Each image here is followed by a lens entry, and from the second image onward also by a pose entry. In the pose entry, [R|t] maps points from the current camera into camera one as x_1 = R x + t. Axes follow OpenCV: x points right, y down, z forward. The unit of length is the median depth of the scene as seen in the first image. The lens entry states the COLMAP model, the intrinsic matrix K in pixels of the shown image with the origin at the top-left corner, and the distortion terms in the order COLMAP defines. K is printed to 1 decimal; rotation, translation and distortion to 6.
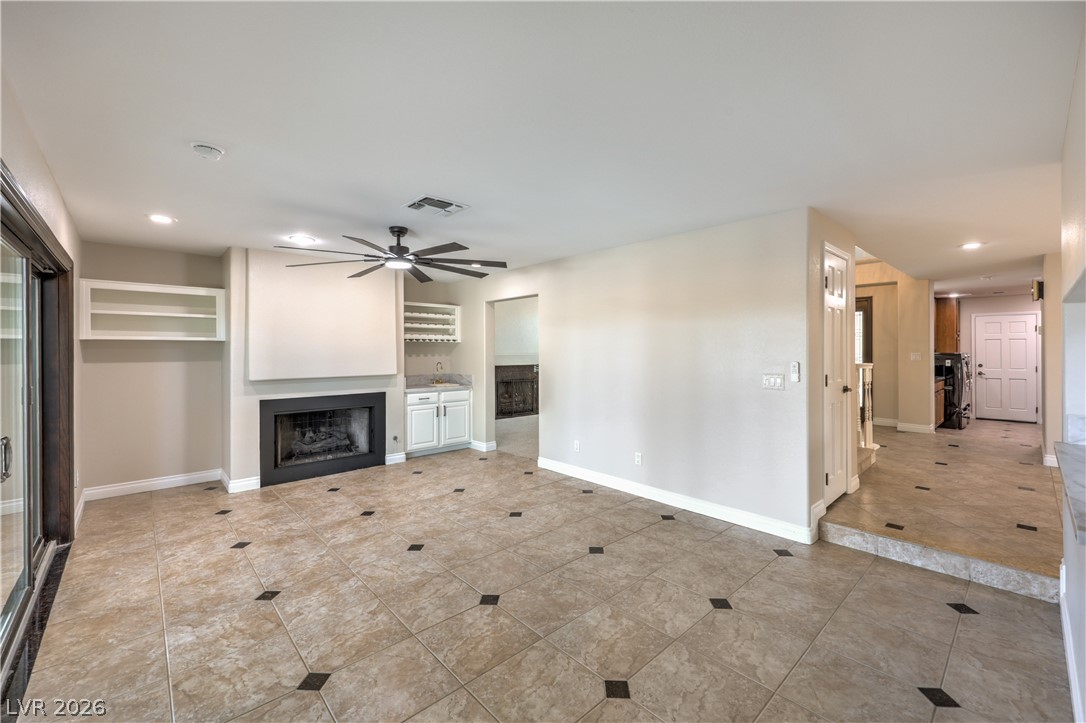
lens RADIAL K [[458.5, 0, 547.7], [0, 458.5, 351.1], [0, 0, 1]] dist [0.014198, -0.003636]
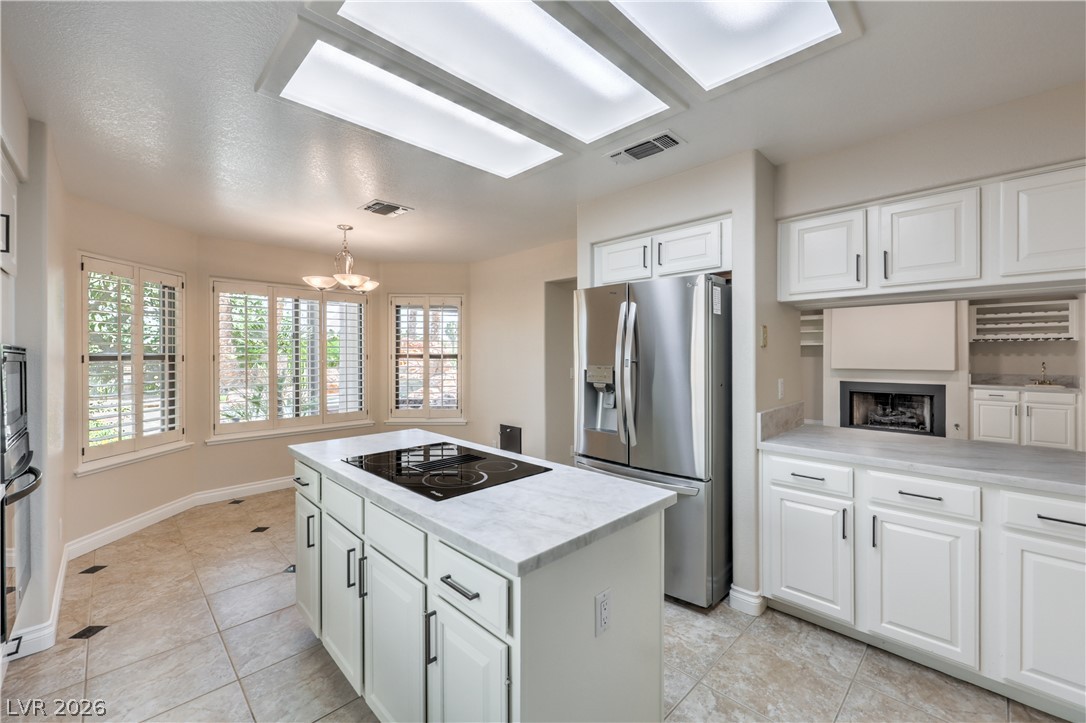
lens RADIAL K [[458.5, 0, 550.9], [0, 458.5, 354.8], [0, 0, 1]] dist [0.014198, -0.003636]
pose [[0.029397, 0.008298, -0.999533, 0.850277], [0.000417, 0.999965, 0.008313, 0.001003], [0.999568, -0.000661, 0.029393, -0.055788]]
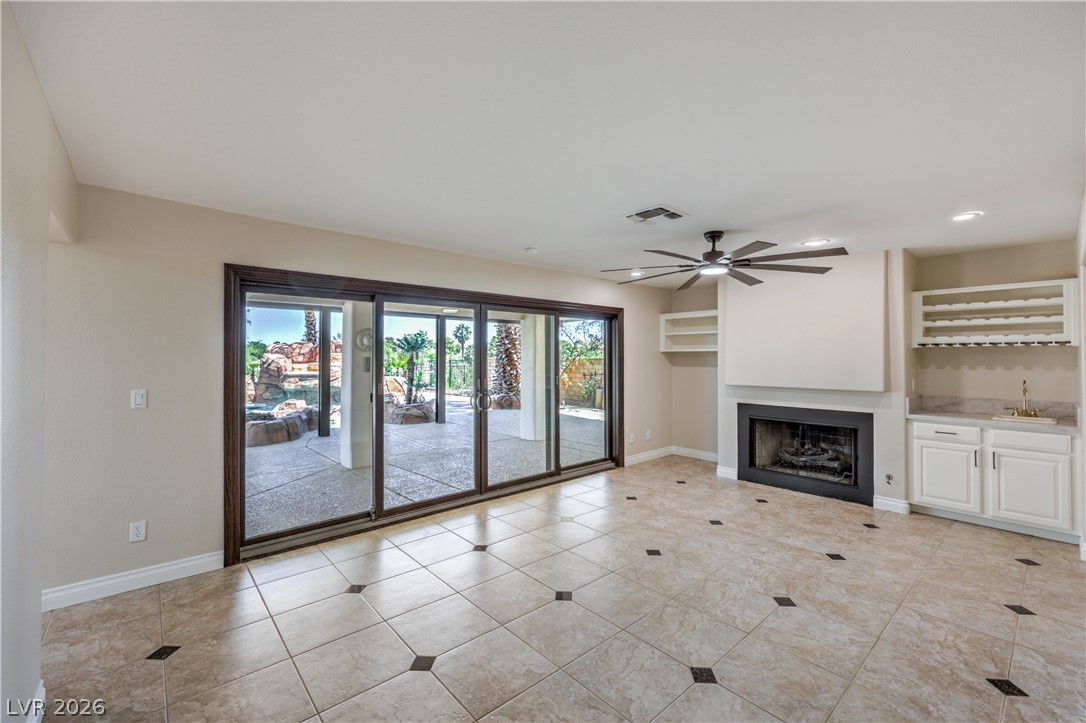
lens RADIAL K [[458.5, 0, 547.9], [0, 458.5, 354.2], [0, 0, 1]] dist [0.014198, -0.003636]
pose [[-0.026595, -0.005681, -0.999630, 0.464854], [-0.003734, 0.999977, -0.005584, -0.004822], [0.999639, 0.003584, -0.026615, 0.494238]]
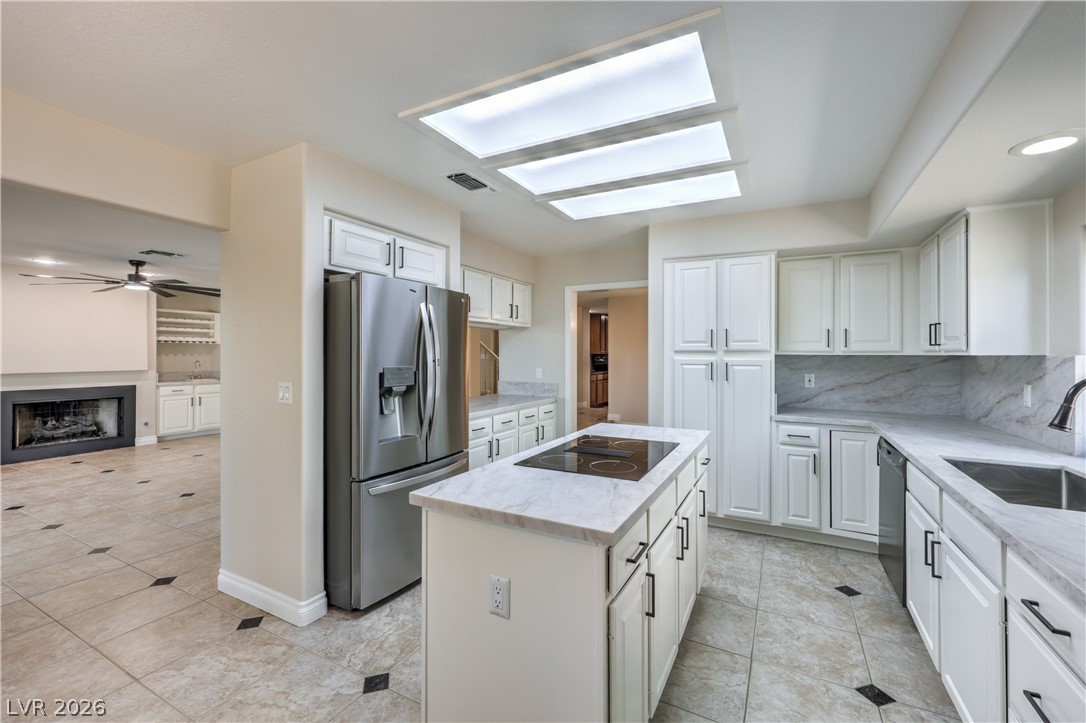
lens RADIAL K [[458.5, 0, 551.2], [0, 458.5, 352.4], [0, 0, 1]] dist [0.014198, -0.003636]
pose [[0.942511, 0.004750, 0.334141, 0.275140], [-0.003863, 0.999987, -0.003320, 0.004144], [-0.334153, 0.001838, 0.942517, -0.518337]]
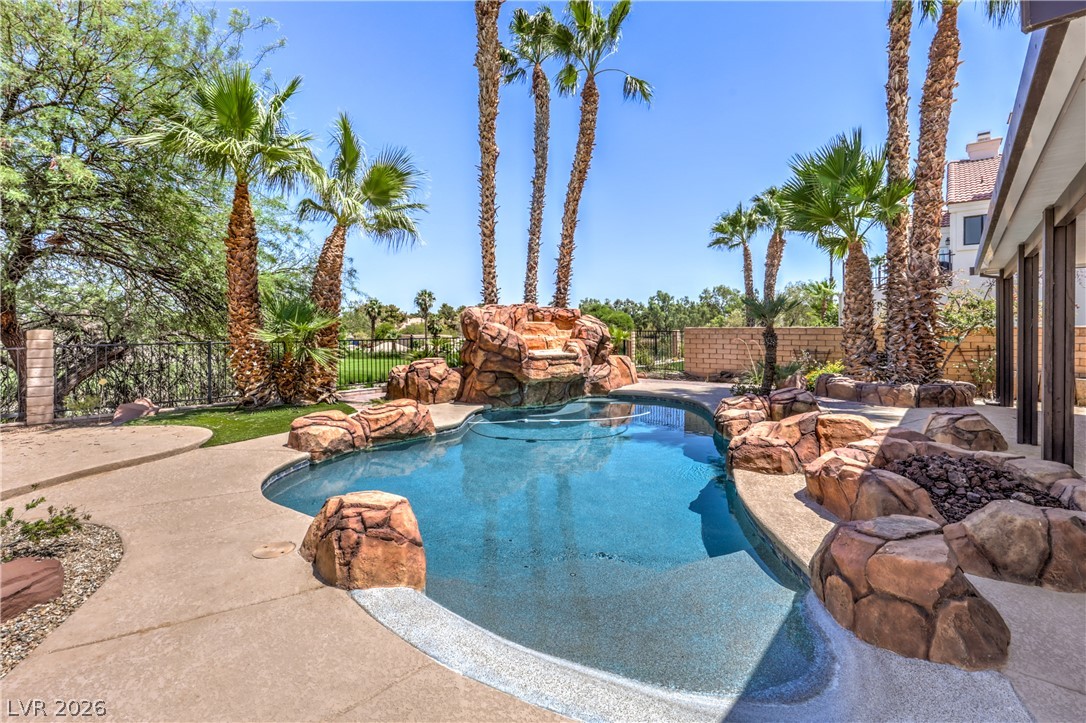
lens RADIAL K [[467.7, 0, 574.6], [0, 467.7, 330.3], [0, 0, 1]] dist [-0.000054, -0.000261]
pose [[0.155289, 0.009684, -0.987822, -0.533471], [-0.001227, 0.999953, 0.009610, -0.006010], [0.987868, -0.000281, 0.155293, -1.287047]]
